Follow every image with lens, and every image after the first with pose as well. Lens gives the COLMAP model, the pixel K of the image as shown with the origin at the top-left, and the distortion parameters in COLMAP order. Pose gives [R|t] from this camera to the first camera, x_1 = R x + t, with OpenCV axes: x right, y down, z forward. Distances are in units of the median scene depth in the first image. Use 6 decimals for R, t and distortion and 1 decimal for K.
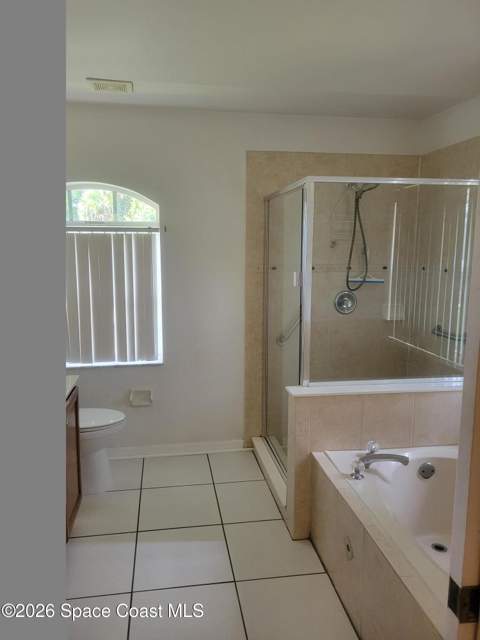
lens RADIAL K [[481.3, 0, 236.6], [0, 481.3, 319.4], [0, 0, 1]] dist [0.055619, -0.030103]
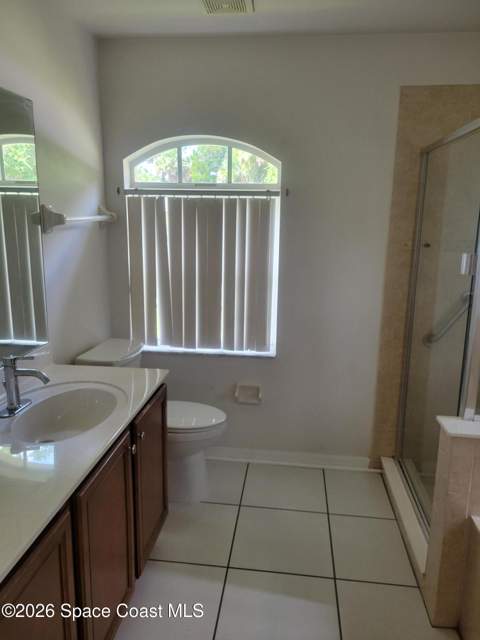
lens RADIAL K [[481.3, 0, 243.2], [0, 481.3, 310.4], [0, 0, 1]] dist [0.055619, -0.030103]
pose [[0.964841, 0.065922, -0.254434, -0.000303], [-0.055106, 0.997257, 0.049415, -0.026728], [0.256994, -0.033657, 0.965827, 0.195220]]
